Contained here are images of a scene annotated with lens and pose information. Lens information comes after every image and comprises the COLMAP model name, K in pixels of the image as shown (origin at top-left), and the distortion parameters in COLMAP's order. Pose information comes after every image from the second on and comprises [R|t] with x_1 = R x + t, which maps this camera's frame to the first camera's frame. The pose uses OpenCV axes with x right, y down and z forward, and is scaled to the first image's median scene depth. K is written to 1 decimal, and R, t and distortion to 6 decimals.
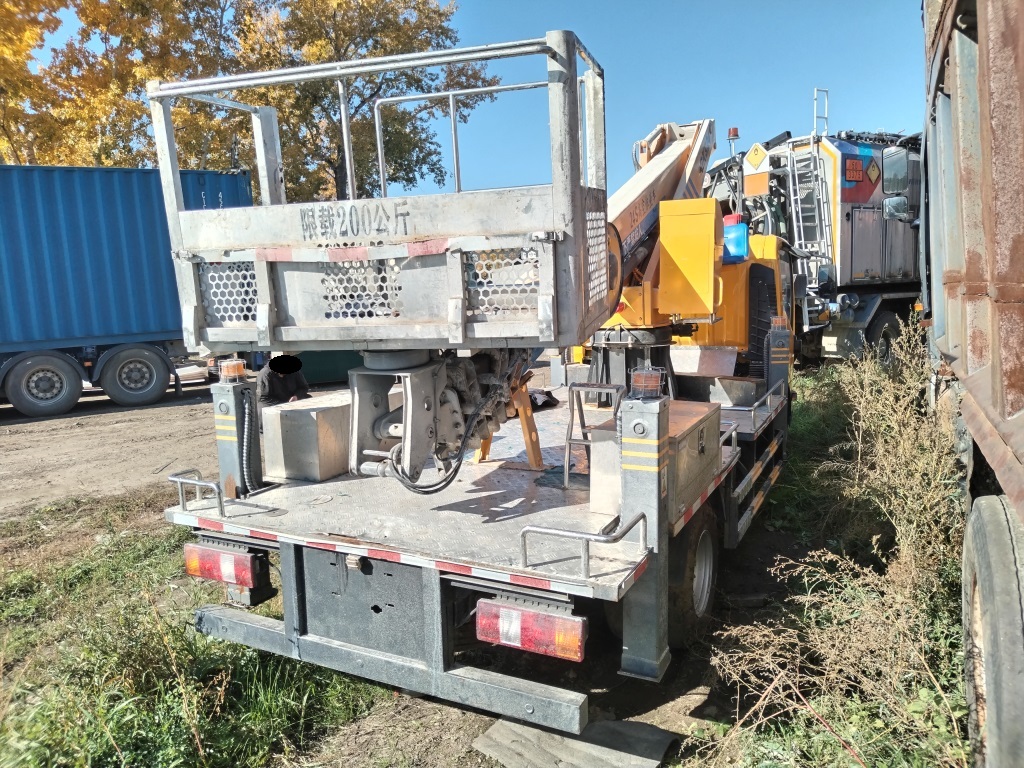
lens RADIAL K [[755.6, 0, 508.3], [0, 755.6, 386.0], [0, 0, 1]] dist [0.022798, -0.027424]
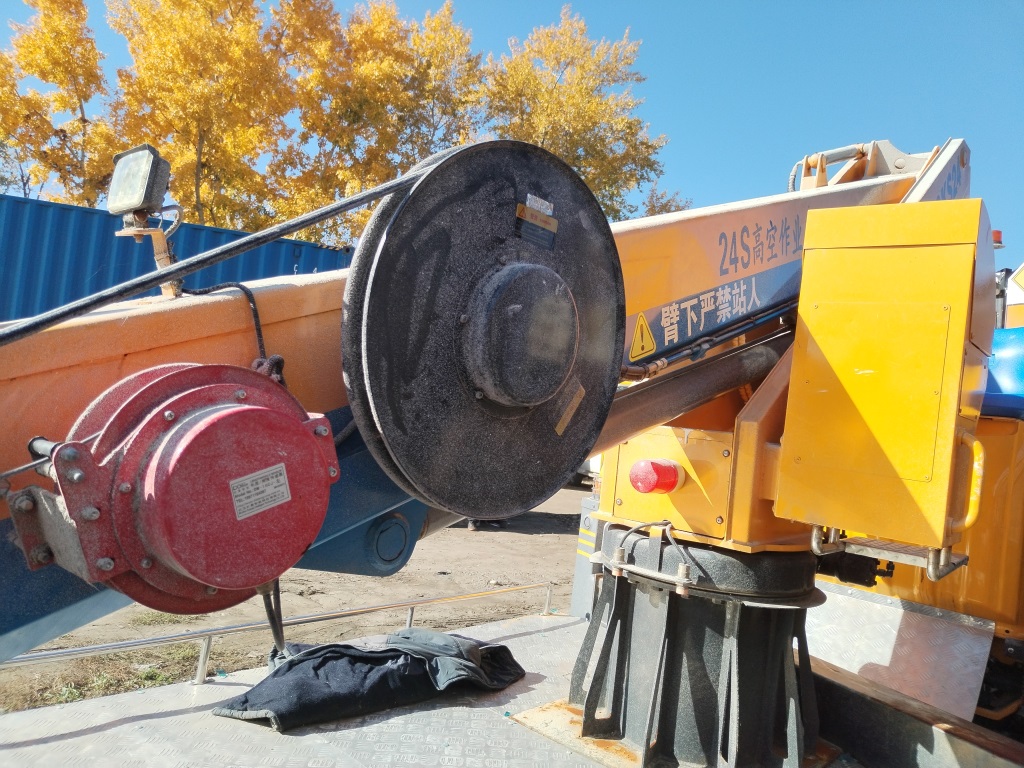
lens RADIAL K [[755.6, 0, 515.8], [0, 755.6, 379.9], [0, 0, 1]] dist [0.022798, -0.027424]
pose [[0.959321, 0.137841, -0.246380, 0.133871], [-0.181786, 0.969307, -0.165522, -0.063469], [0.216002, 0.203577, 0.954934, 0.514937]]
